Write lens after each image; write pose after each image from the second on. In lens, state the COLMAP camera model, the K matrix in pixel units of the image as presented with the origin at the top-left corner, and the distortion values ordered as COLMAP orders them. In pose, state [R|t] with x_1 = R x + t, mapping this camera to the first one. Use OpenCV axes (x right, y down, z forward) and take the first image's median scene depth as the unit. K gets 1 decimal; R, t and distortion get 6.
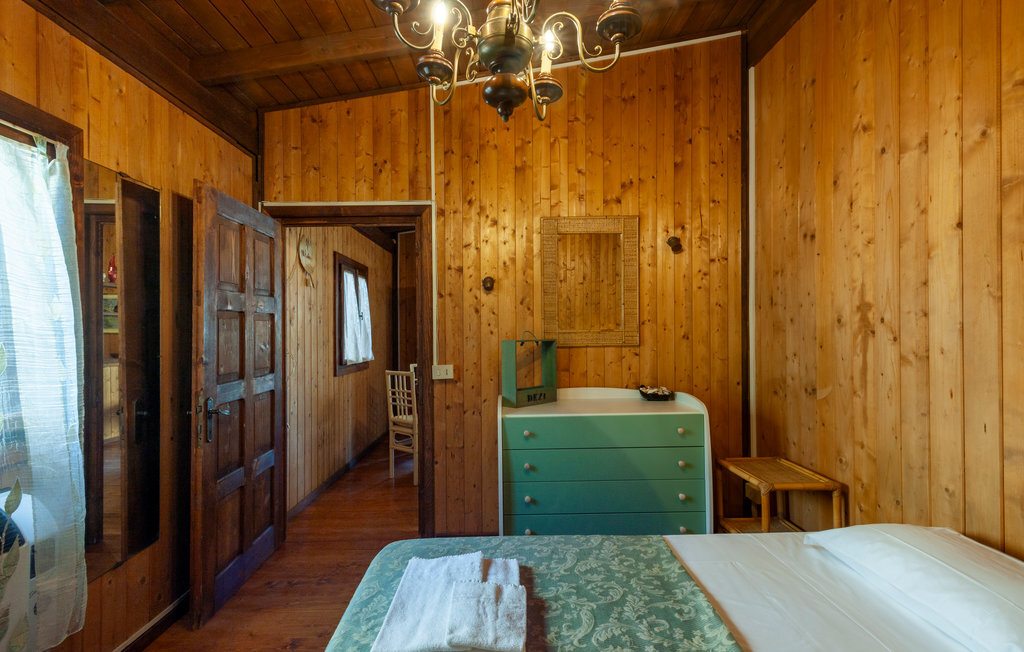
lens RADIAL K [[496.0, 0, 518.7], [0, 496.0, 324.3], [0, 0, 1]] dist [0.014565, 0.000081]
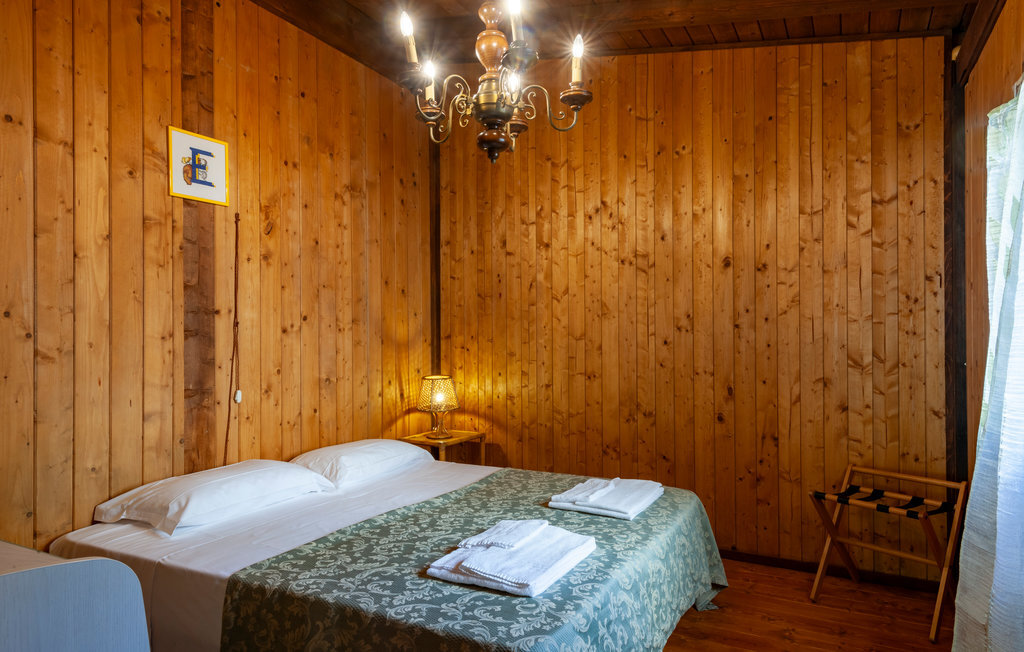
lens RADIAL K [[623.4, 0, 513.8], [0, 623.4, 333.0], [0, 0, 1]] dist [0.000927, -0.002692]
pose [[-0.871045, 0.014251, 0.490996, -0.702213], [0.007619, 0.999851, -0.015503, 0.060412], [-0.491144, -0.009762, -0.871024, 1.905641]]
